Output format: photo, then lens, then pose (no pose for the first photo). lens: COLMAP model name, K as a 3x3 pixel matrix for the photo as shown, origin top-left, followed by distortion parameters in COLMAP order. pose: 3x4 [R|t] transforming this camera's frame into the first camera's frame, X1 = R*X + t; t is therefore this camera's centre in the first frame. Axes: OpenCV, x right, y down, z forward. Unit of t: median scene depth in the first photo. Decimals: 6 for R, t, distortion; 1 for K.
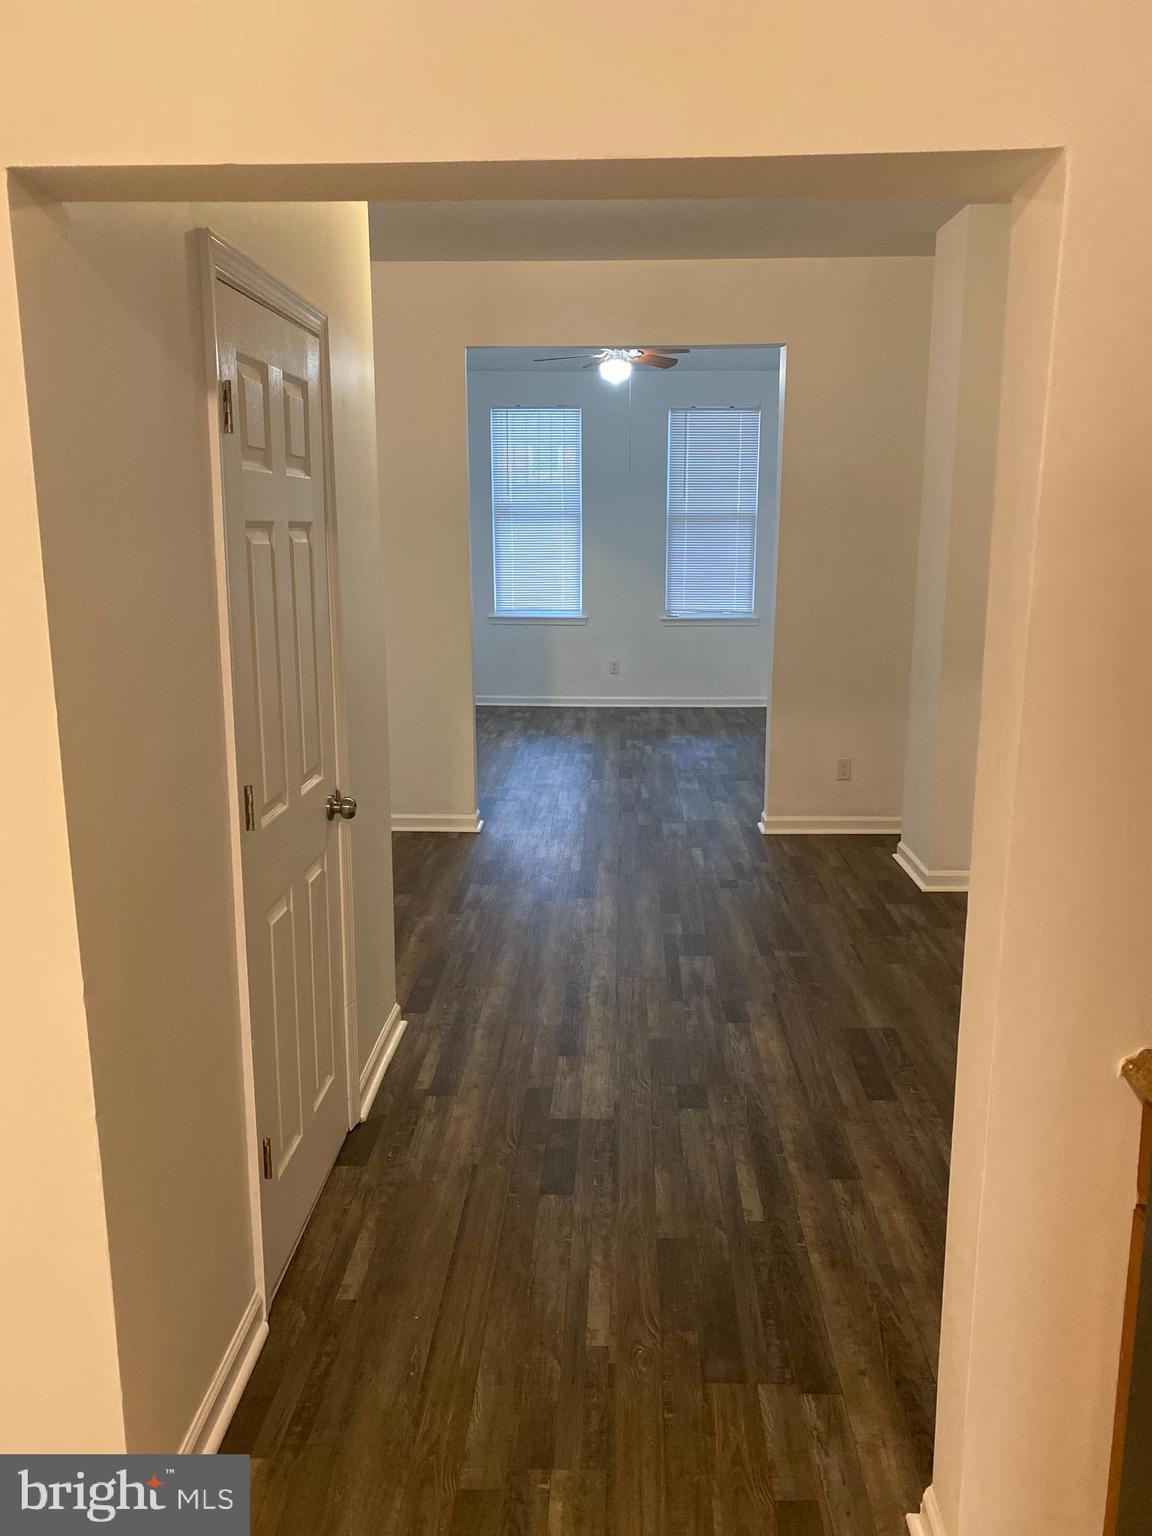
lens RADIAL K [[1177.7, 0, 583.2], [0, 1177.7, 805.6], [0, 0, 1]] dist [0.027397, -0.023098]
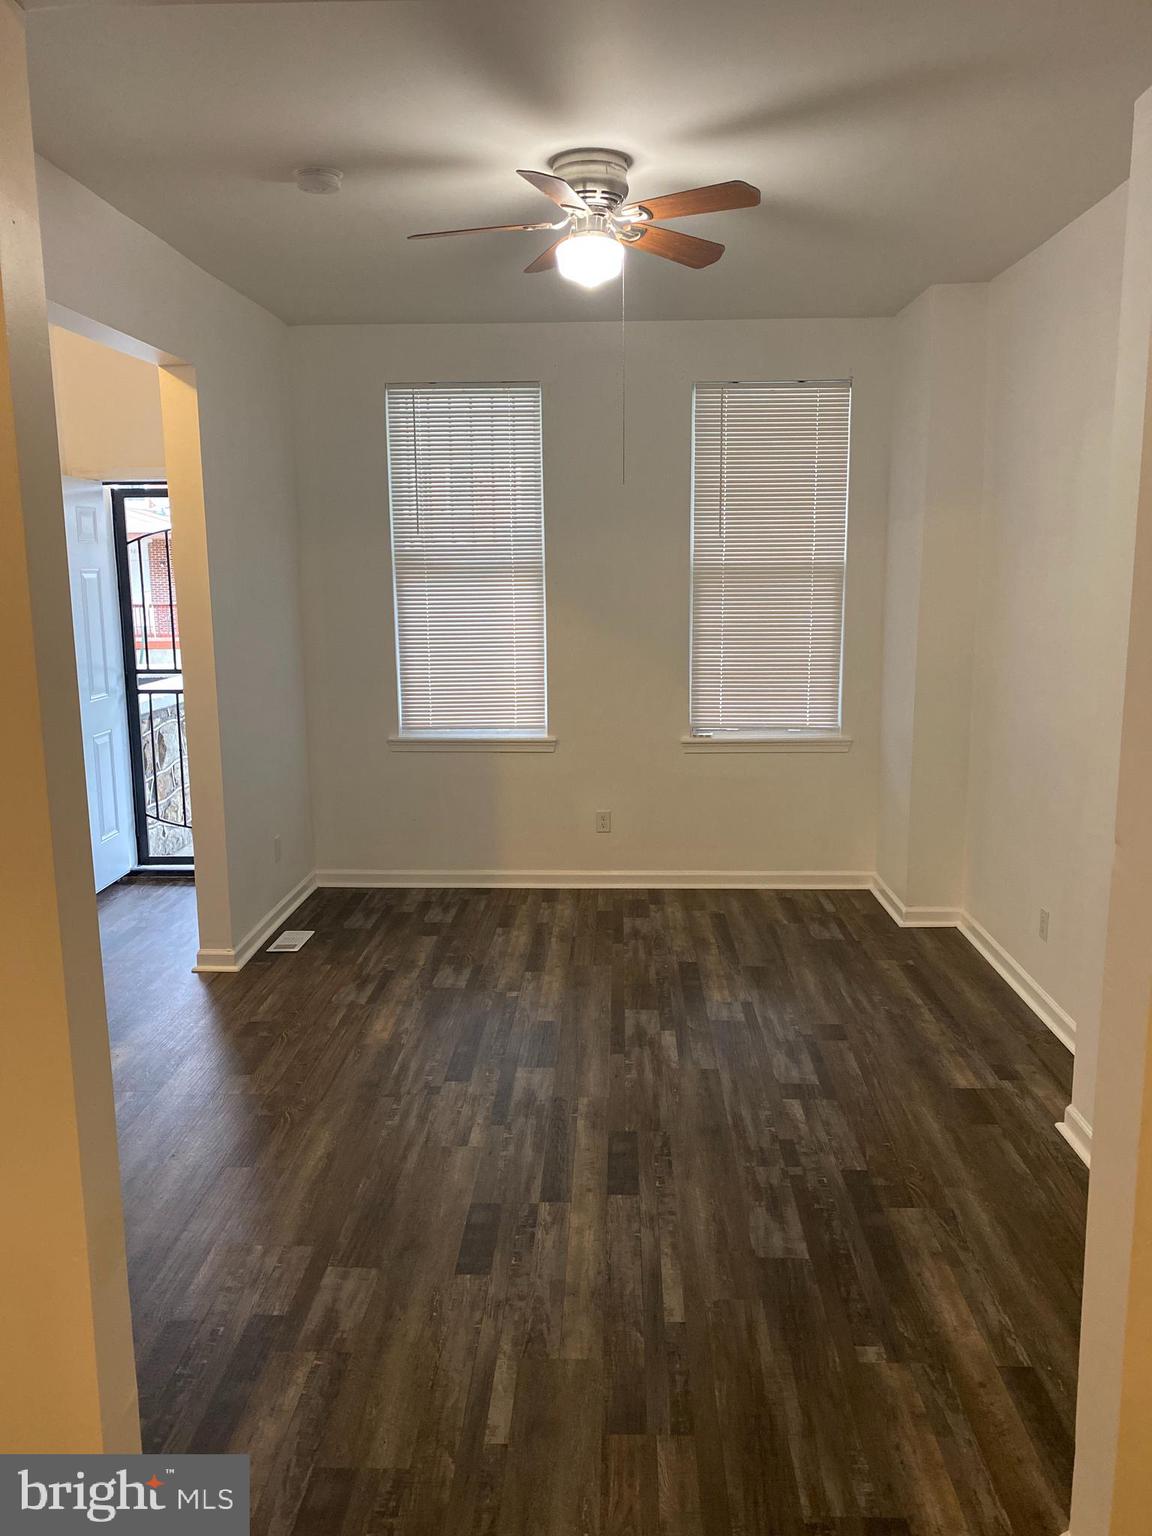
lens RADIAL K [[1177.7, 0, 576.2], [0, 1177.7, 765.7], [0, 0, 1]] dist [0.027397, -0.023098]
pose [[0.999947, -0.007973, -0.006531, 0.017526], [0.007483, 0.997388, -0.071844, -0.107342], [0.007087, 0.071791, 0.997394, 0.426293]]
